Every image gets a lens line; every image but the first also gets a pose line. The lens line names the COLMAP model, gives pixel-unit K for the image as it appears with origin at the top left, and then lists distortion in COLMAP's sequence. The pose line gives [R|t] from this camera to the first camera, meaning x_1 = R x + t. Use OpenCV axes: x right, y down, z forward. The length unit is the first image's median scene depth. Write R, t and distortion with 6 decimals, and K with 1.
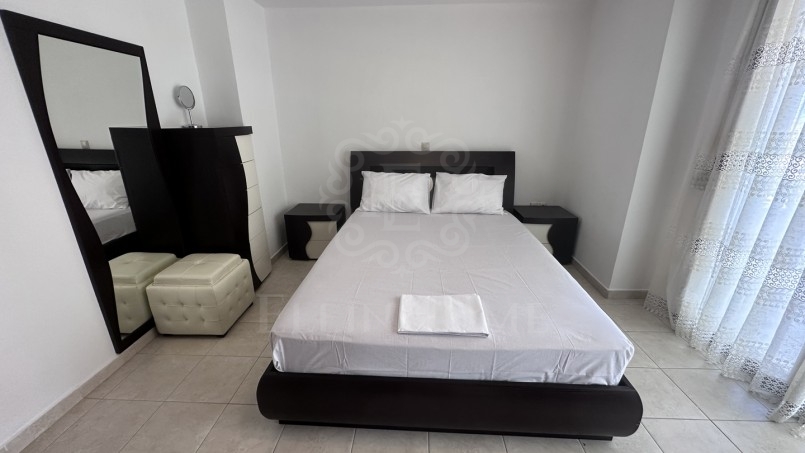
lens RADIAL K [[322.1, 0, 403.4], [0, 322.1, 222.9], [0, 0, 1]] dist [-0.004289, 0.000106]
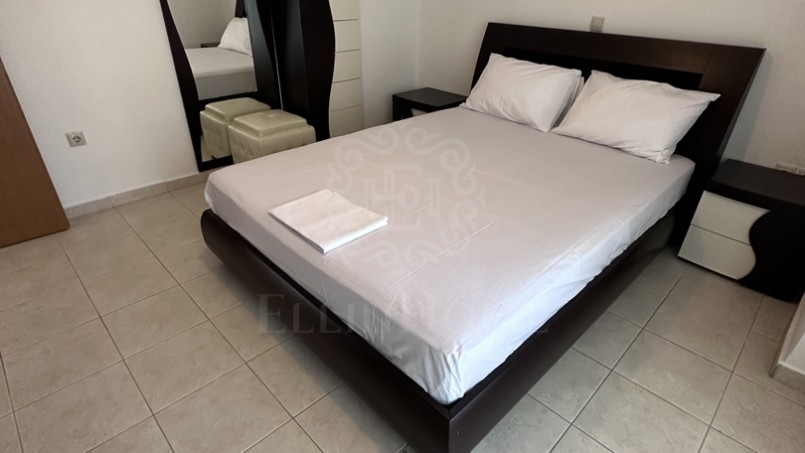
lens RADIAL K [[429.3, 0, 410.1], [0, 429.3, 229.3], [0, 0, 1]] dist [-0.000125, 0.000403]
pose [[0.724996, 0.361083, -0.586515, 0.469982], [-0.231101, 0.929725, 0.286711, -0.030580], [0.648824, -0.072320, 0.757494, 0.143731]]
